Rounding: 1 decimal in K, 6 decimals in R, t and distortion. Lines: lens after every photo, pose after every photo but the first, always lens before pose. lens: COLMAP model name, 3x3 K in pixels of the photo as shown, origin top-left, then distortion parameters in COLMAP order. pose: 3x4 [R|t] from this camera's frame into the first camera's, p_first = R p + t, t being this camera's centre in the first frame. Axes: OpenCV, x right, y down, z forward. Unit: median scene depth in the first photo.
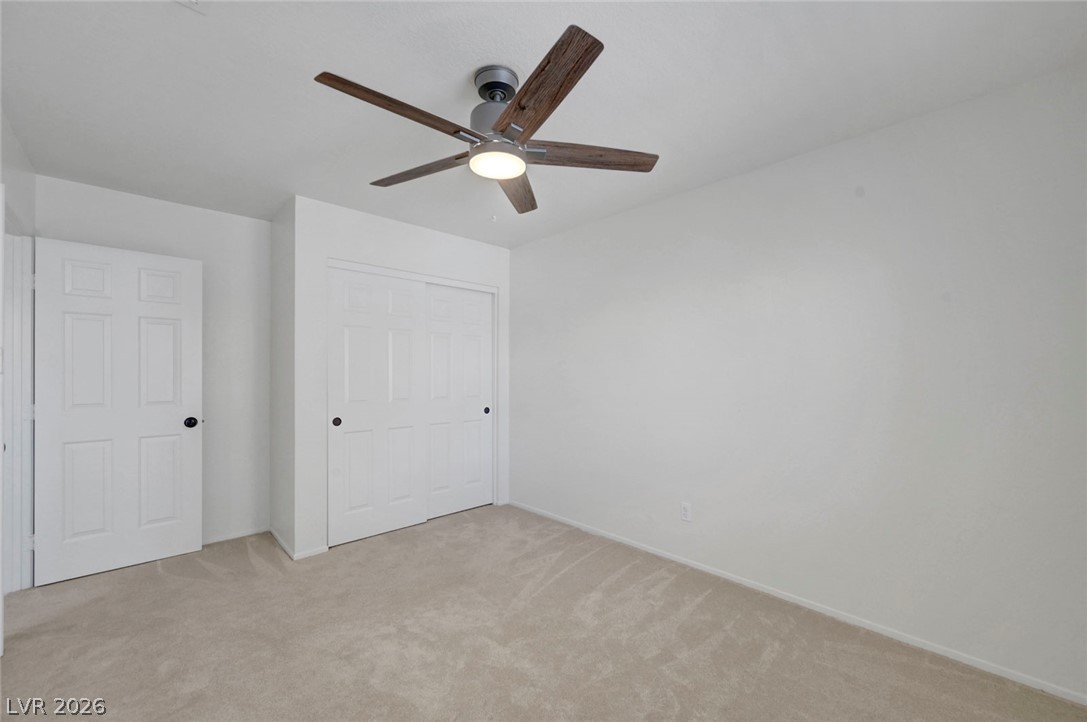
lens RADIAL K [[431.4, 0, 546.4], [0, 431.4, 366.2], [0, 0, 1]] dist [-0.000798, 0.000634]
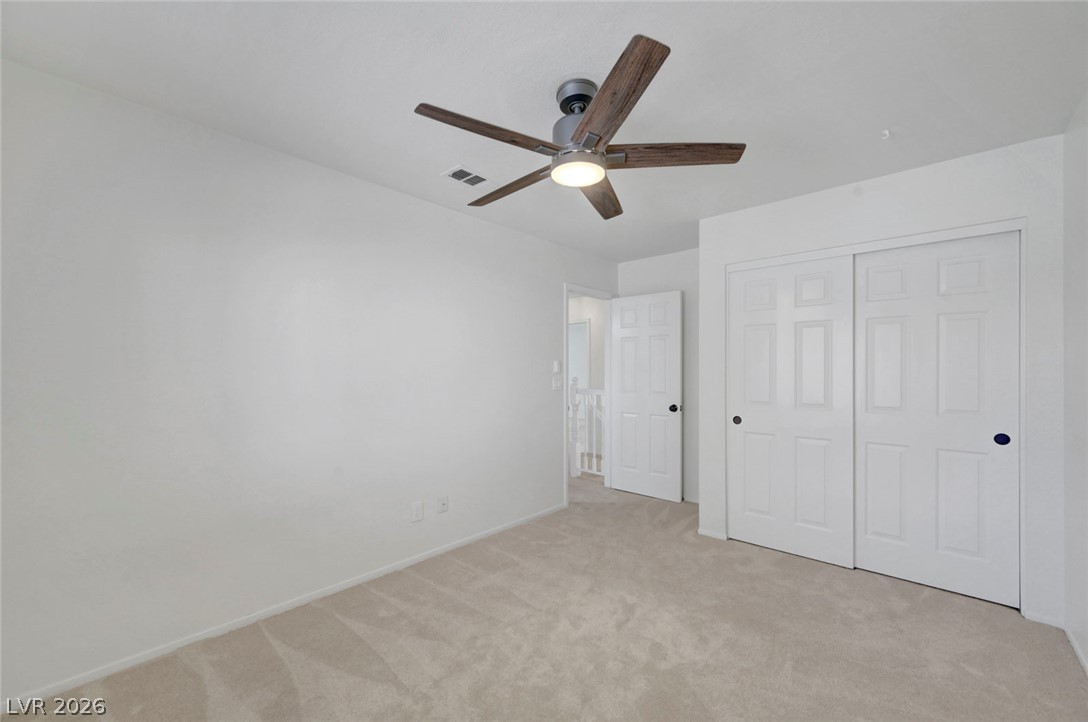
lens RADIAL K [[431.8, 0, 545.2], [0, 431.8, 366.0], [0, 0, 1]] dist [-0.000798, 0.000634]
pose [[0.071928, -0.009161, -0.997368, 0.527062], [0.017467, 0.999816, -0.007924, -0.000644], [0.997257, -0.016851, 0.072075, 0.487813]]
